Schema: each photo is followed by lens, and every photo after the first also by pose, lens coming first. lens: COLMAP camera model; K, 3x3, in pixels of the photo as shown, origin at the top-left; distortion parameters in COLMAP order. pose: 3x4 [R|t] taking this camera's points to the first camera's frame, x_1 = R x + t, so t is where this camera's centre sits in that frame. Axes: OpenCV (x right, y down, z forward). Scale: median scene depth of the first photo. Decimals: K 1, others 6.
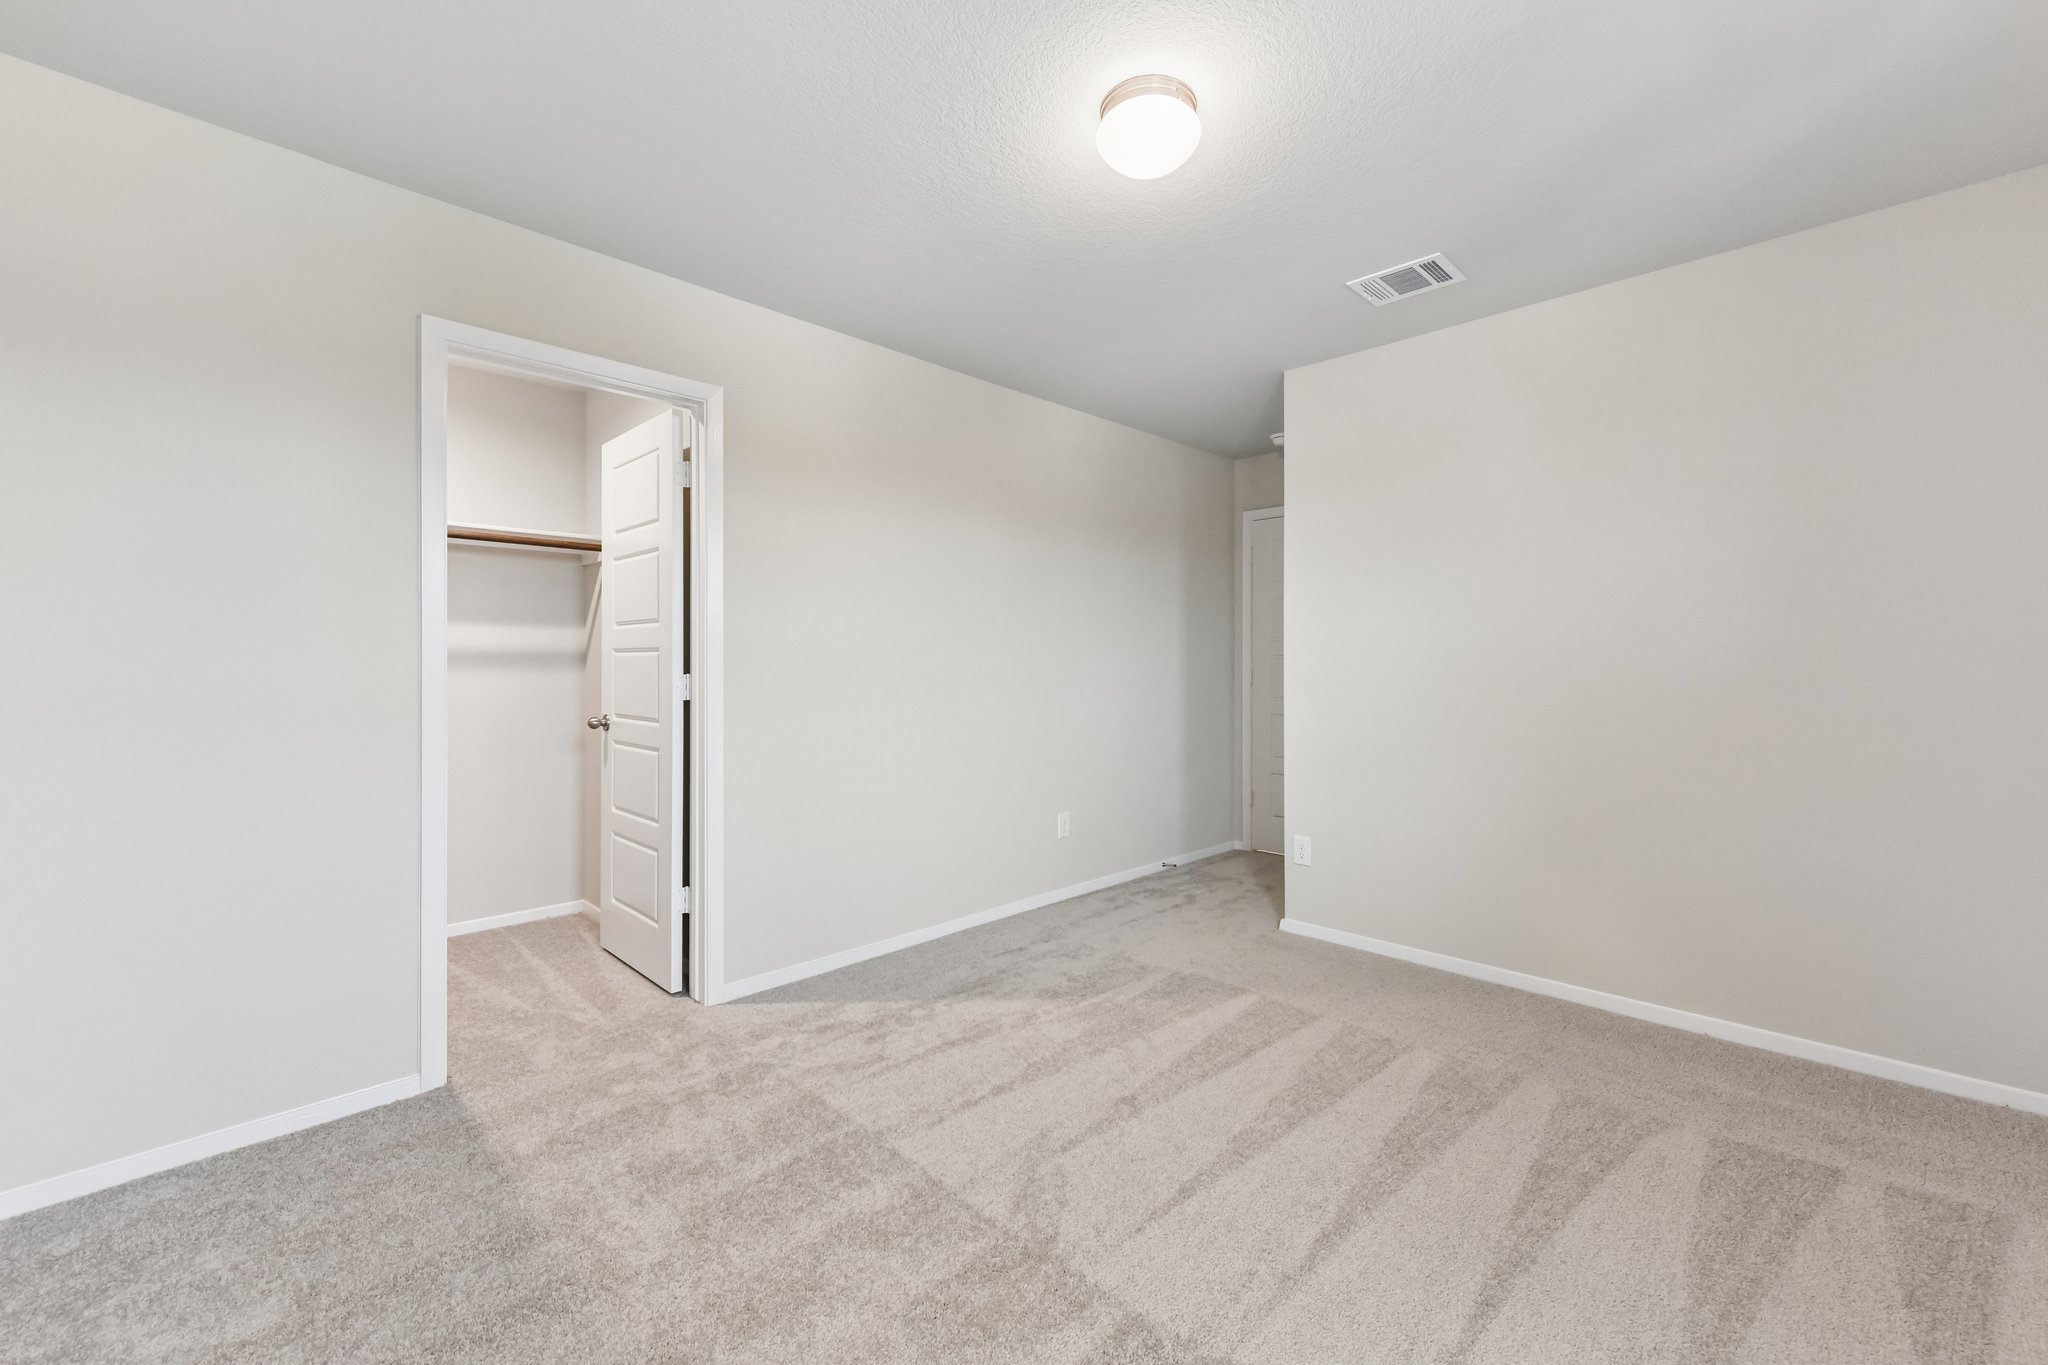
lens RADIAL K [[823.2, 0, 1040.0], [0, 823.2, 680.7], [0, 0, 1]] dist [0.002117, -0.000043]
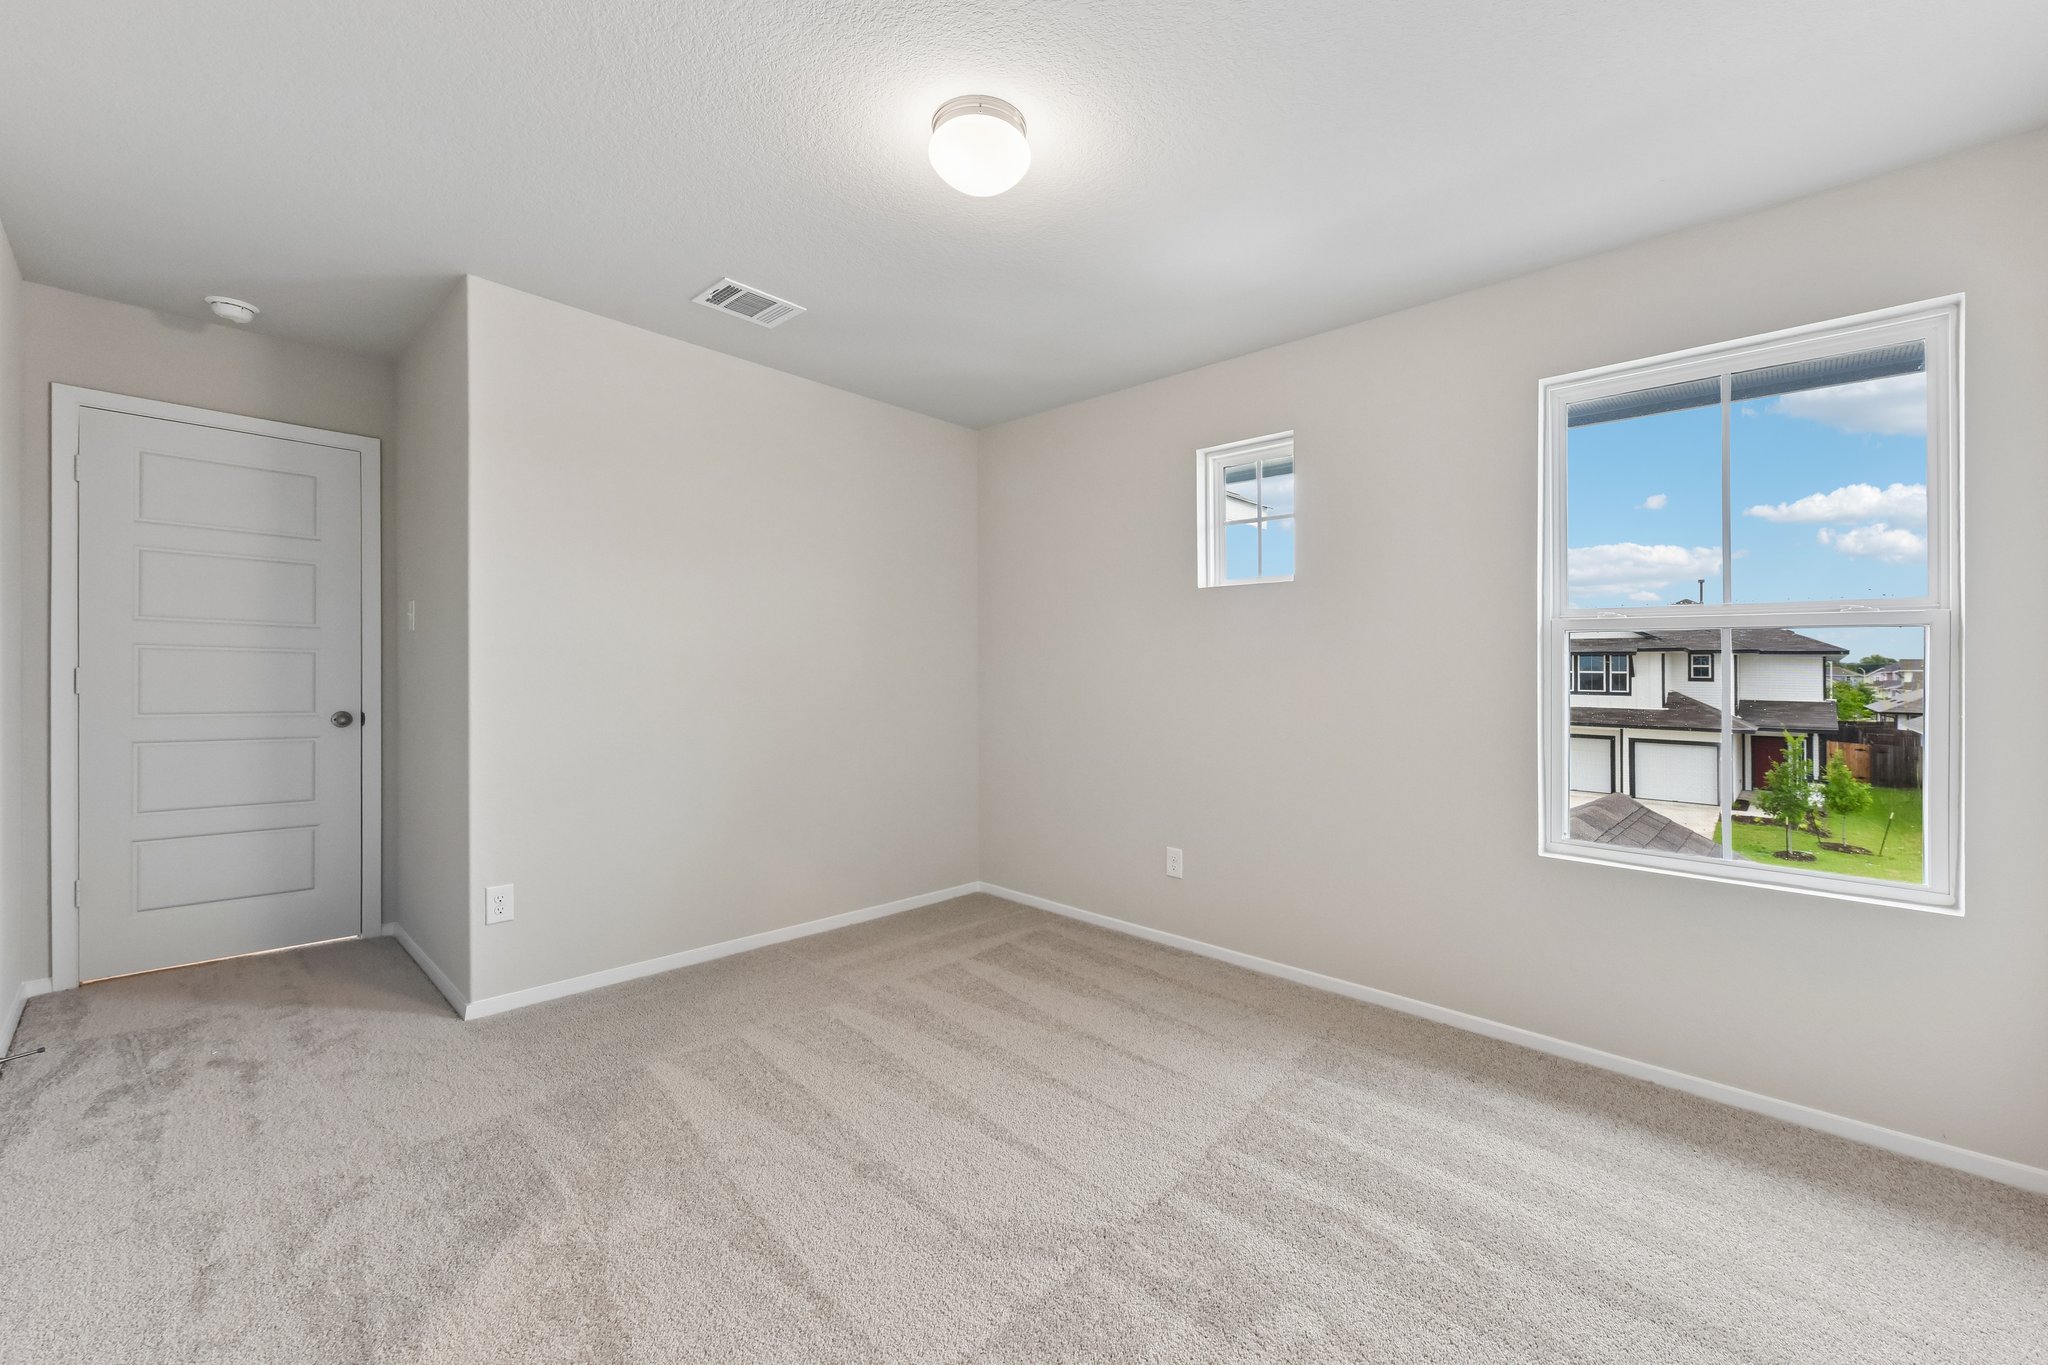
lens RADIAL K [[823.2, 0, 1038.8], [0, 823.2, 671.6], [0, 0, 1]] dist [0.002117, -0.000043]
pose [[-0.021614, 0.001068, 0.999766, -0.579364], [0.002335, 0.999997, -0.001018, -0.014032], [-0.999764, 0.002313, -0.021617, 0.620223]]
